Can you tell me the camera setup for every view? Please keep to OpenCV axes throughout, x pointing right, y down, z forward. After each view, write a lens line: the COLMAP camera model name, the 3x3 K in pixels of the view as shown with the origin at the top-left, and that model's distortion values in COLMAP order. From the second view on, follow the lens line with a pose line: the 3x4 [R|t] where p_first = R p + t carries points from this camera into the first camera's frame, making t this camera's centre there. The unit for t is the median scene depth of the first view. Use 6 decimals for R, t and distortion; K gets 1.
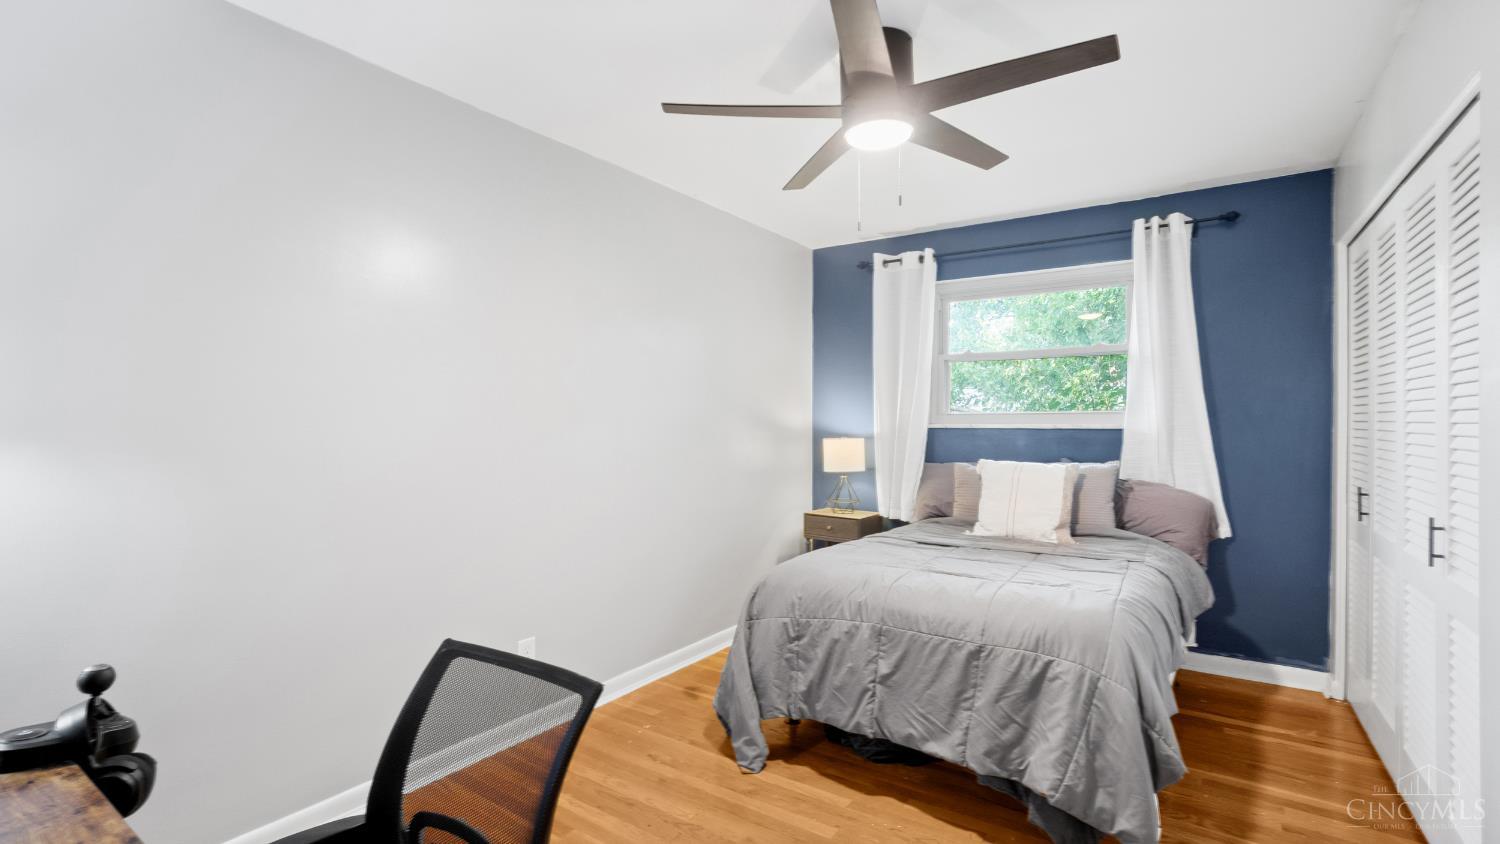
lens RADIAL K [[670.2, 0, 737.2], [0, 670.2, 425.6], [0, 0, 1]] dist [-0.029307, 0.003089]
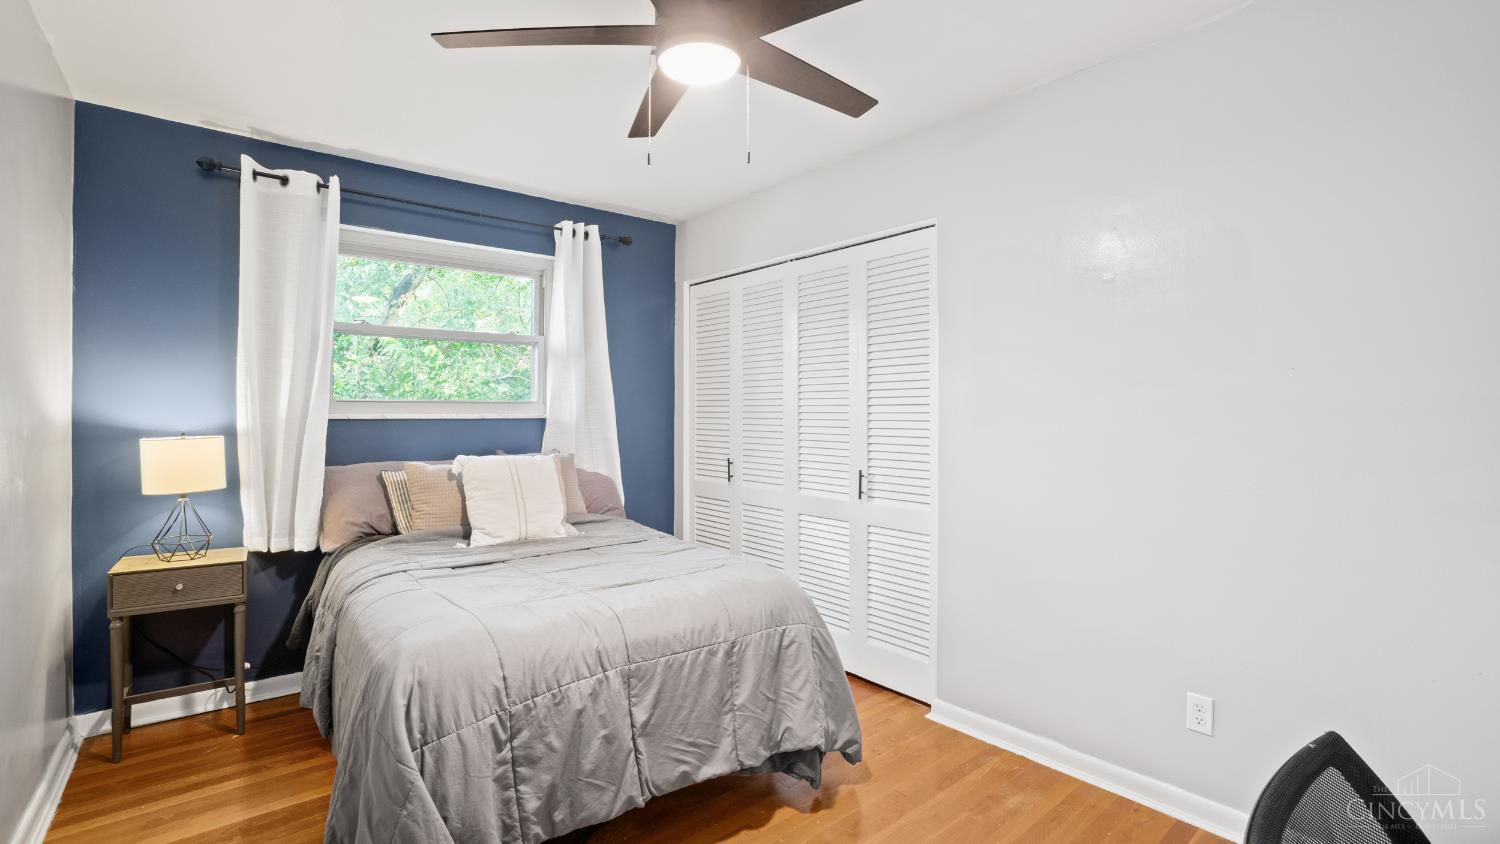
lens RADIAL K [[670.2, 0, 744.5], [0, 670.2, 410.9], [0, 0, 1]] dist [-0.029307, 0.003089]
pose [[0.278582, -0.001848, 0.960411, -0.503989], [0.002327, 0.999997, 0.001249, -0.009180], [-0.960410, 0.001887, 0.278585, 0.621240]]
